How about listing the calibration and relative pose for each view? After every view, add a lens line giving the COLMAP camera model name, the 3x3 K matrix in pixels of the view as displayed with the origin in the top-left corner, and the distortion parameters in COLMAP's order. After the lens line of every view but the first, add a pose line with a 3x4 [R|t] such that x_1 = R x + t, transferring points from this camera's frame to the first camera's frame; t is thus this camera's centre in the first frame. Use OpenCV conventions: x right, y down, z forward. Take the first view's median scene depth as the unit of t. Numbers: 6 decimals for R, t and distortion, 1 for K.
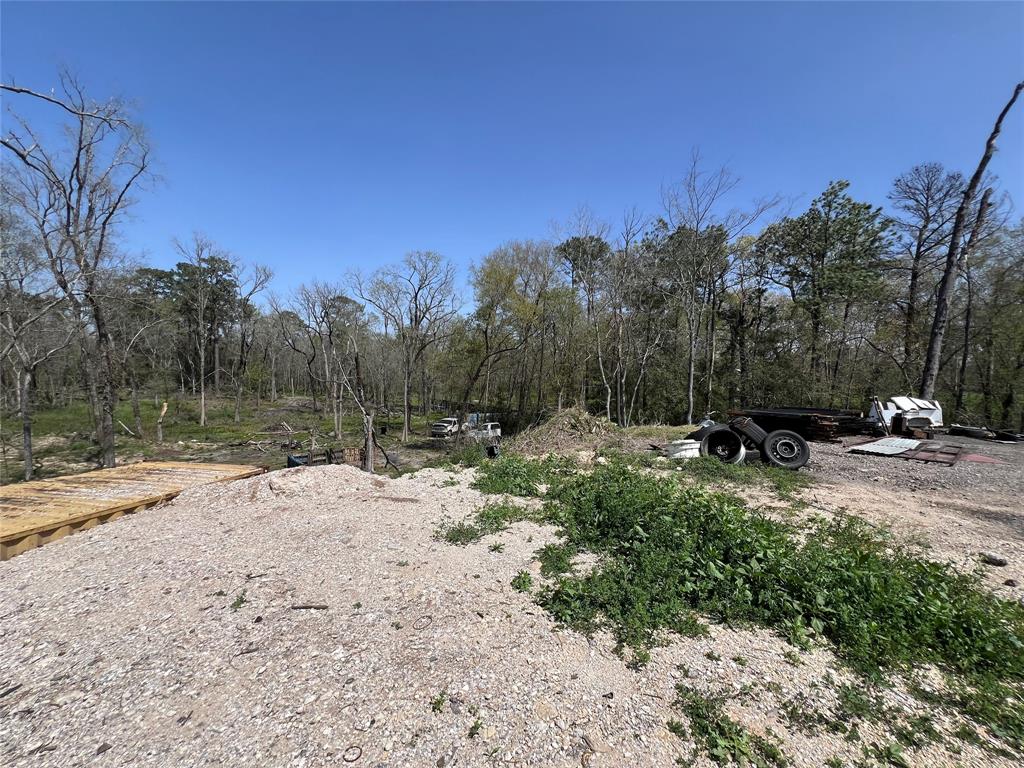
lens RADIAL K [[409.4, 0, 511.1], [0, 409.4, 383.2], [0, 0, 1]] dist [-0.002353, 0.000759]
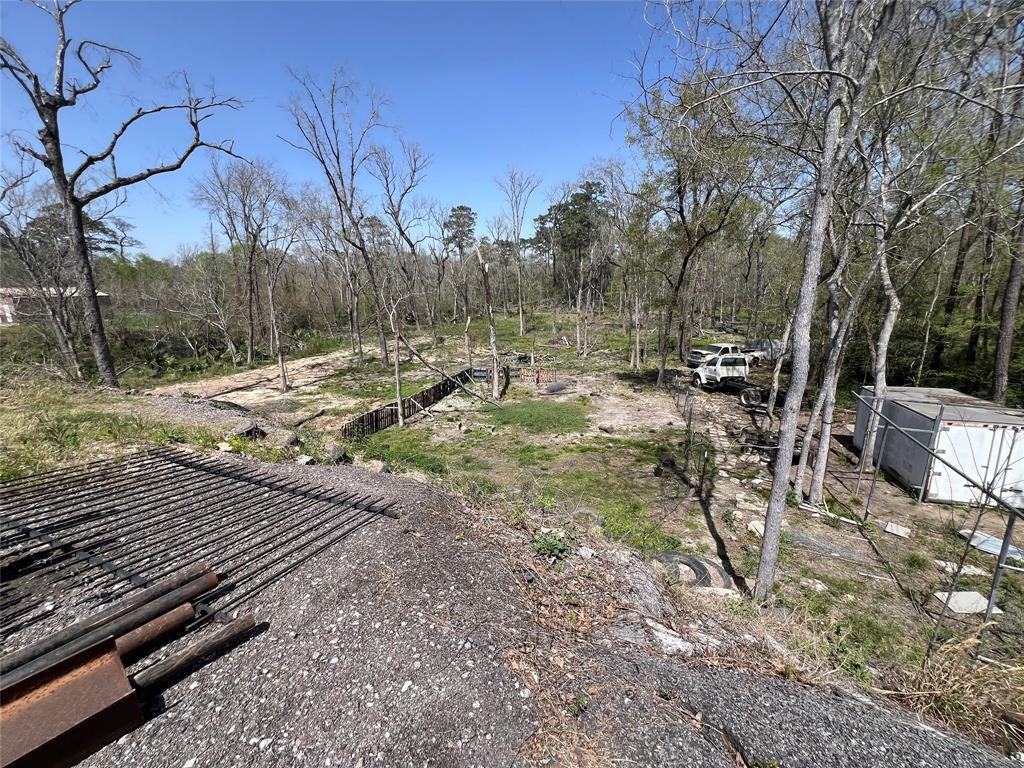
lens RADIAL K [[409.4, 0, 510.9], [0, 409.4, 384.0], [0, 0, 1]] dist [-0.002353, 0.000759]
pose [[0.561172, 0.150450, -0.813911, 1.209628], [0.023422, 0.980061, 0.197311, 0.022150], [0.827368, -0.129789, 0.546459, 1.466539]]
